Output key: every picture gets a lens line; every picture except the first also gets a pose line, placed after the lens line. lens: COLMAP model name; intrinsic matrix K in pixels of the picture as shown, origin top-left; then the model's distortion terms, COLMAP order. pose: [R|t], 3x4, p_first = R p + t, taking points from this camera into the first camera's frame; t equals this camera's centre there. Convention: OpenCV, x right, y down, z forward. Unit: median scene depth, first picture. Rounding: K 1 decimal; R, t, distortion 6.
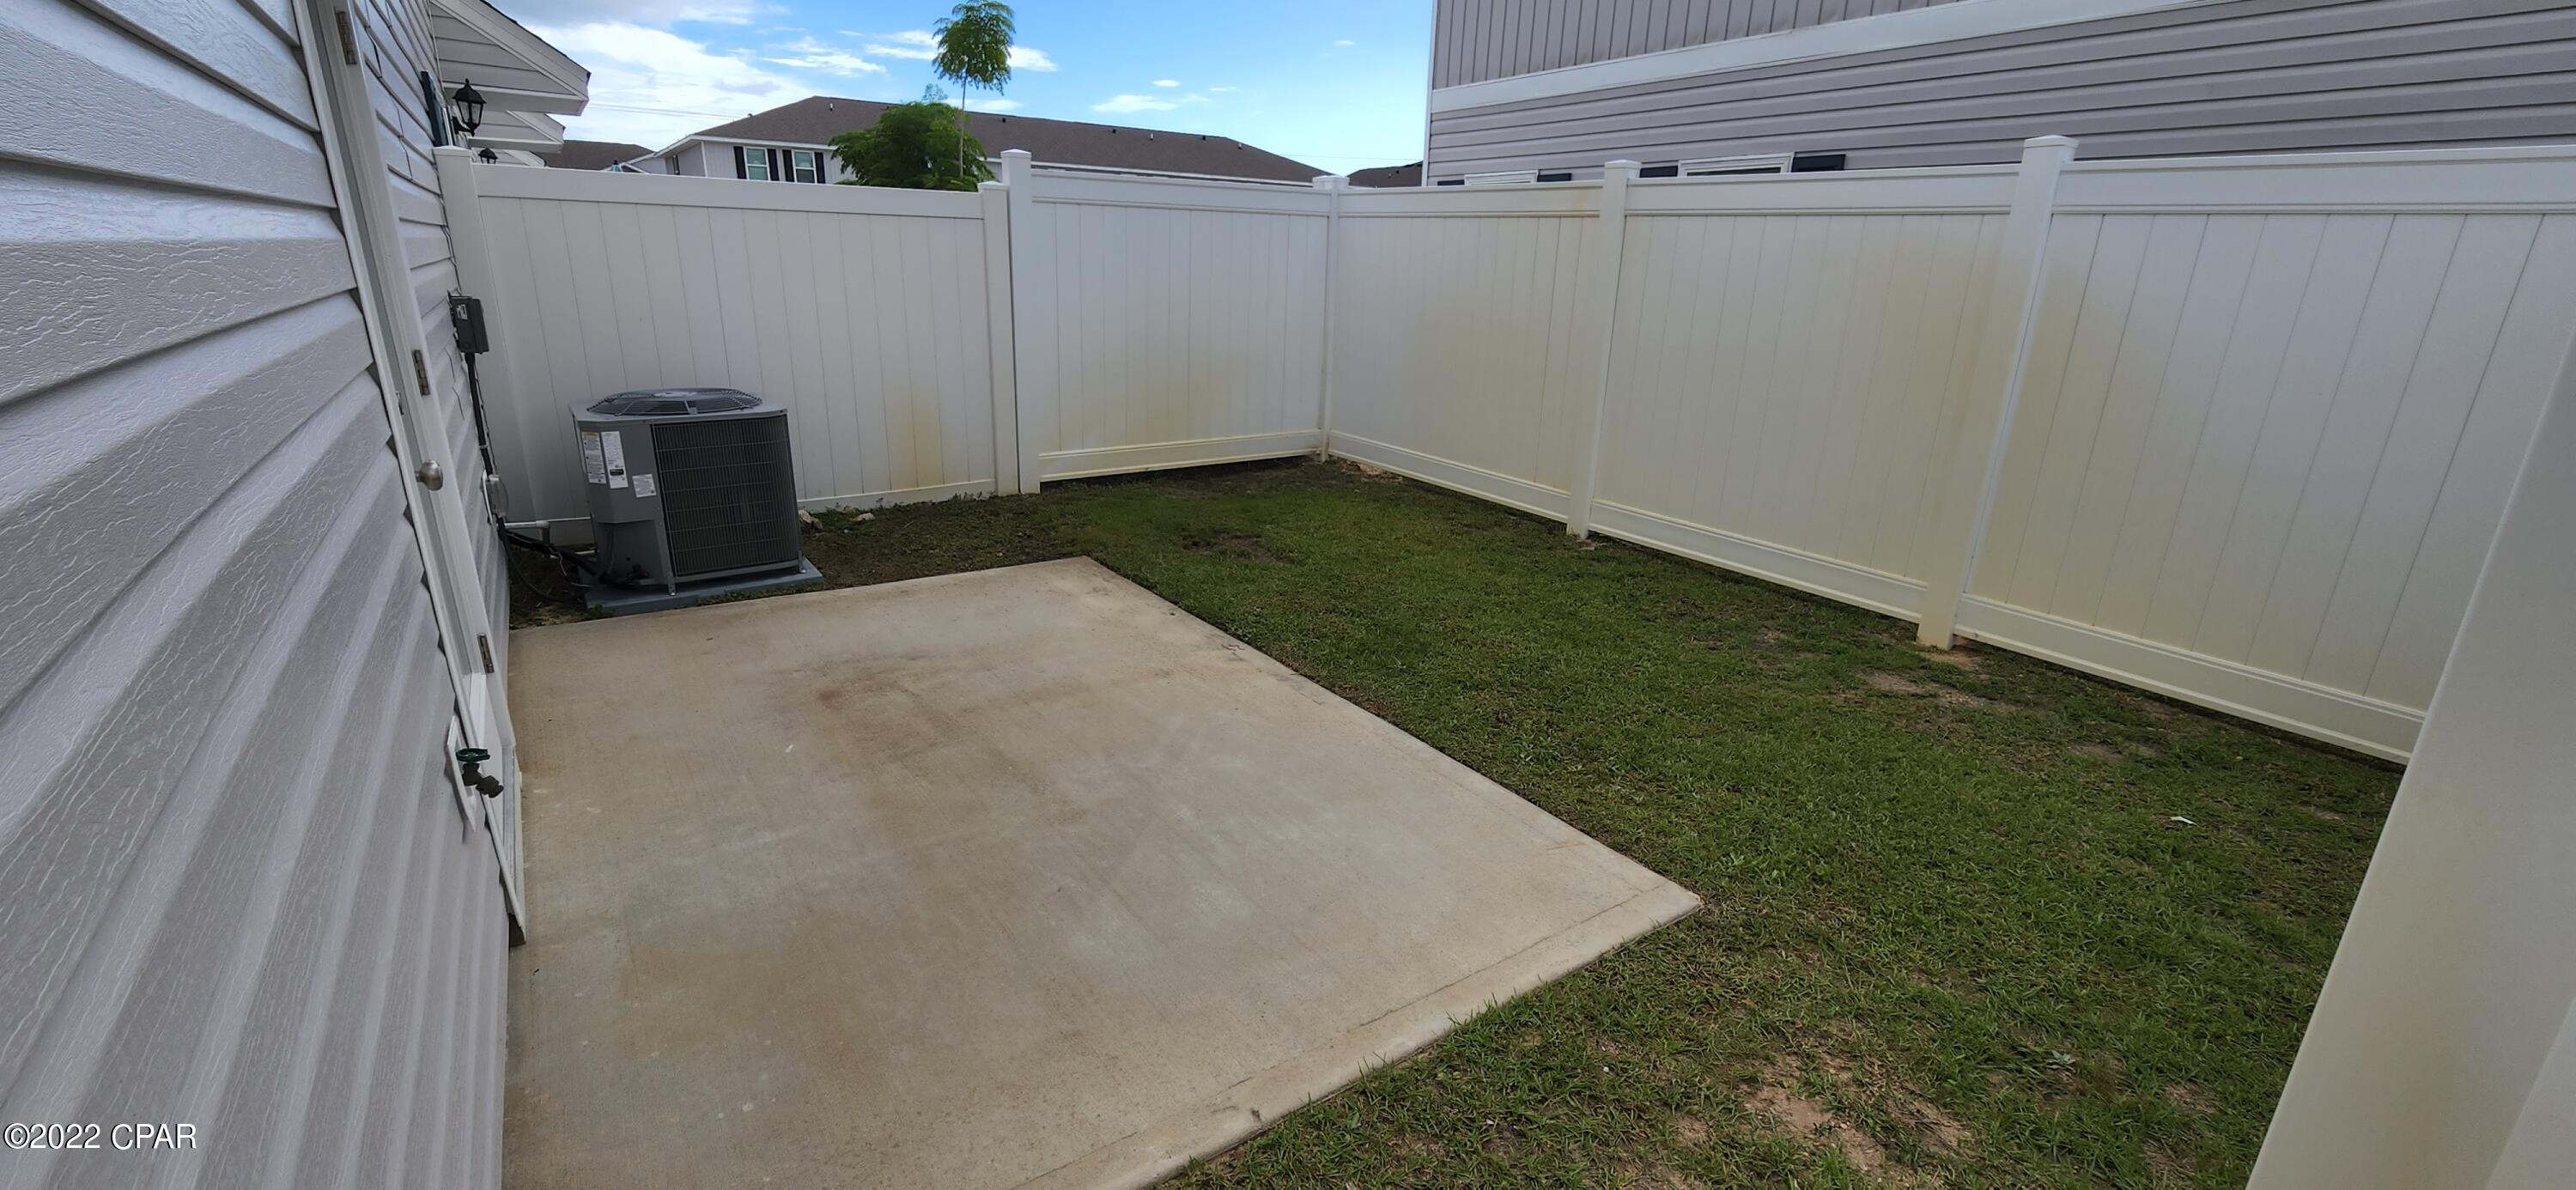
lens RADIAL K [[1058.3, 0, 1297.7], [0, 1058.3, 585.5], [0, 0, 1]] dist [-0.000701, -0.001837]
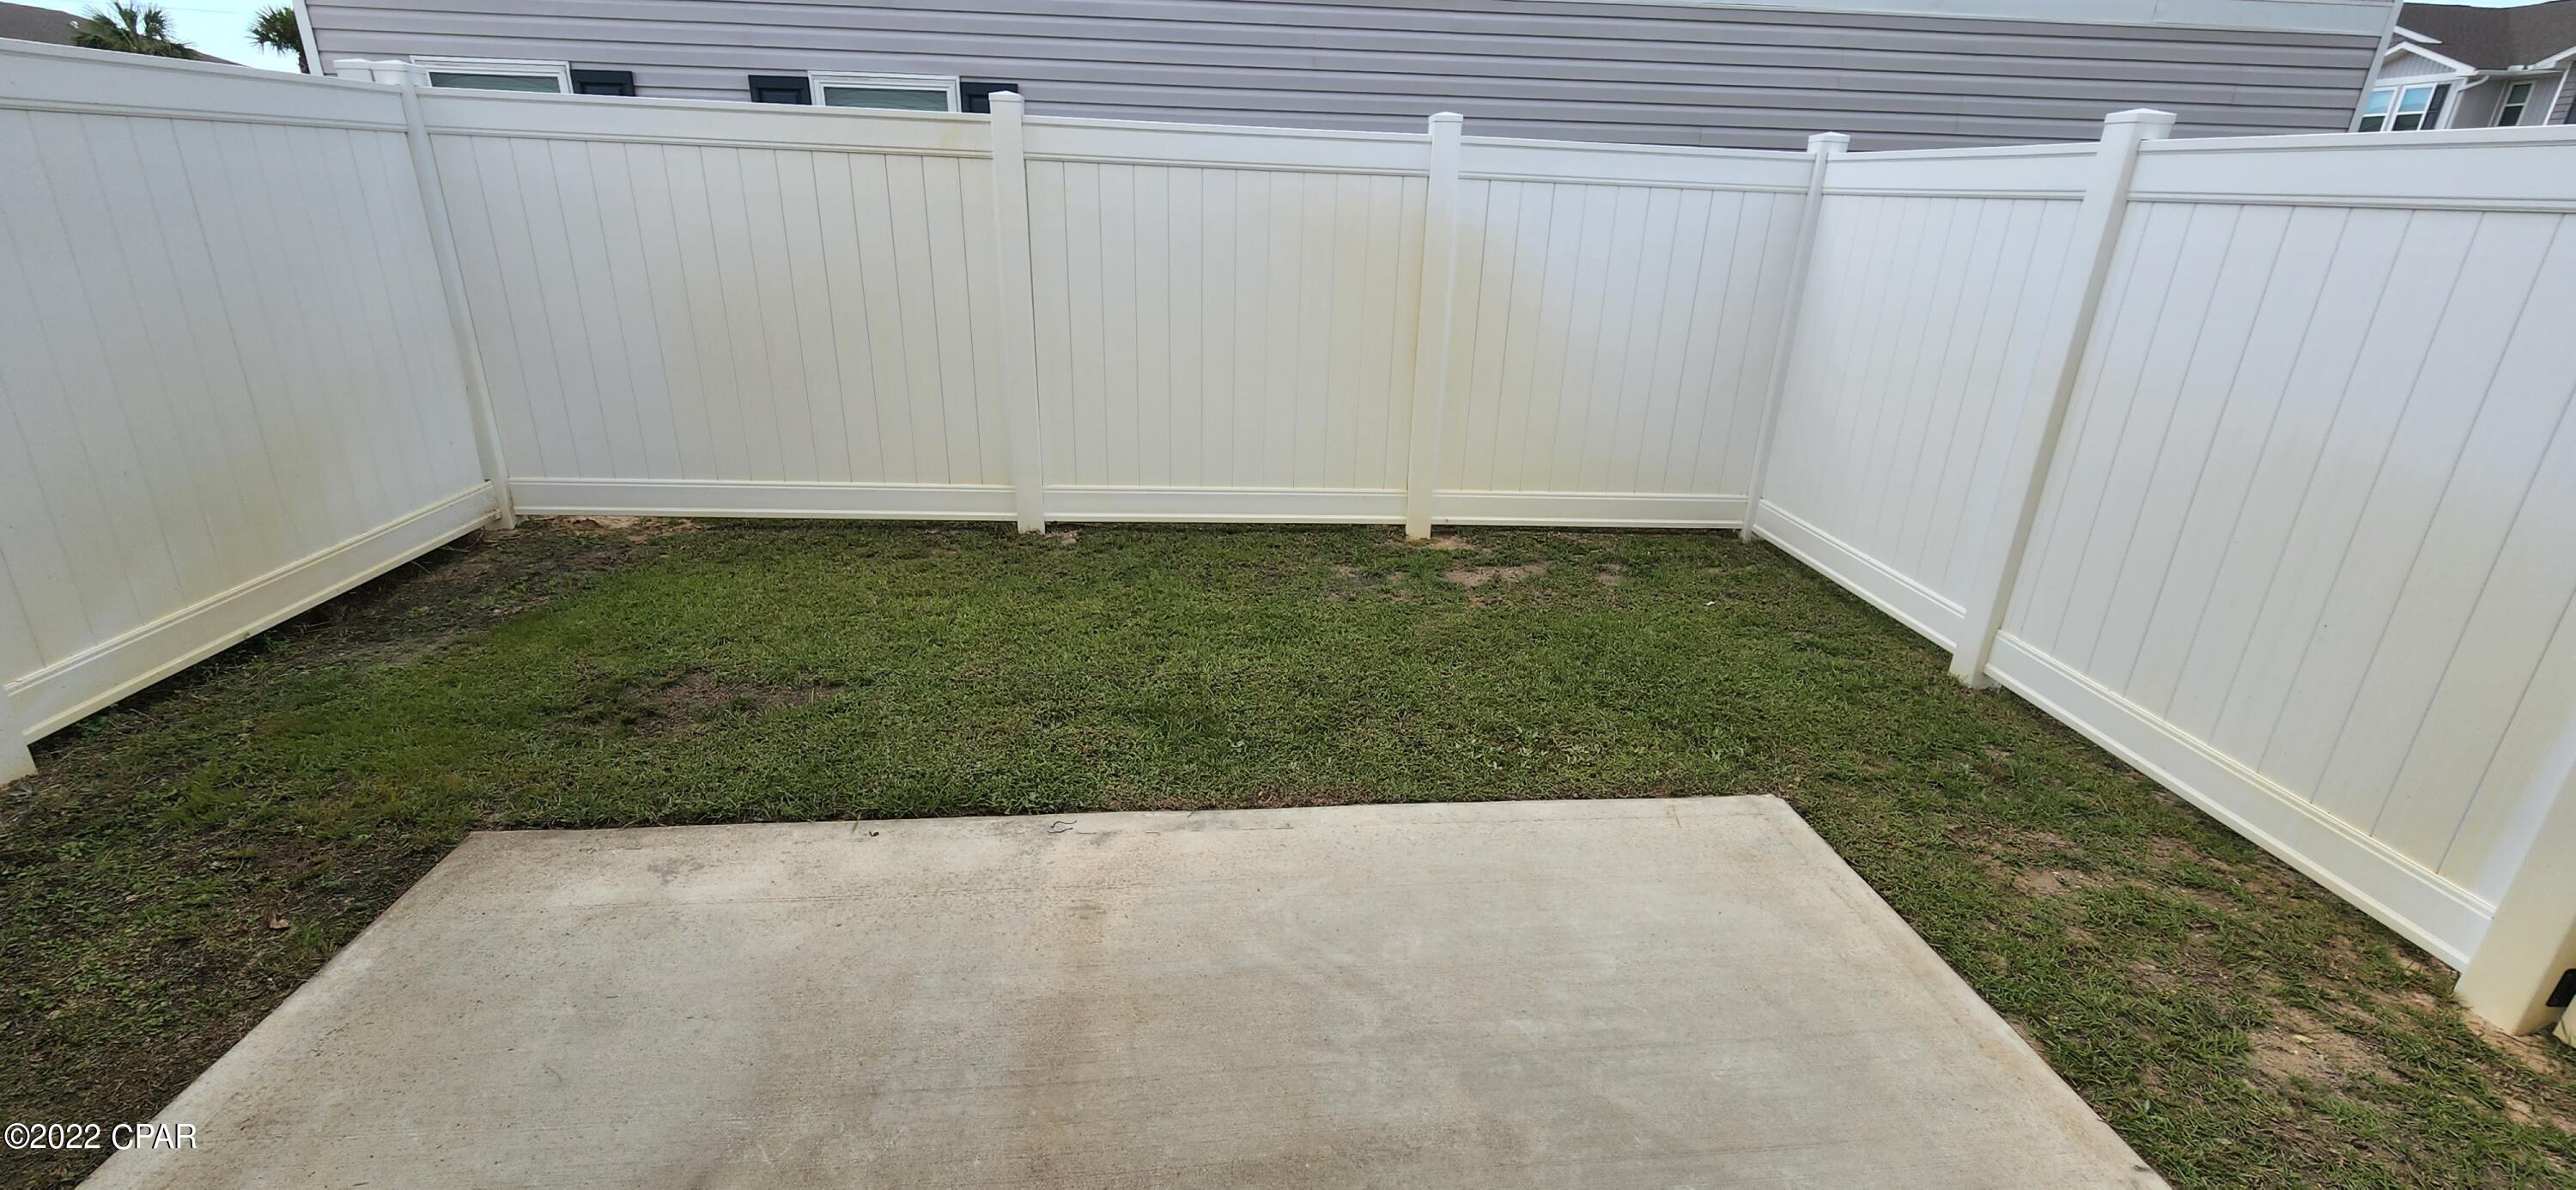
lens RADIAL K [[1058.3, 0, 1297.7], [0, 1058.3, 585.5], [0, 0, 1]] dist [-0.000701, -0.001837]
pose [[0.495560, -0.314489, 0.809640, -0.454381], [0.242796, 0.945146, 0.218514, -0.186340], [-0.833948, 0.088291, 0.544734, 0.453289]]
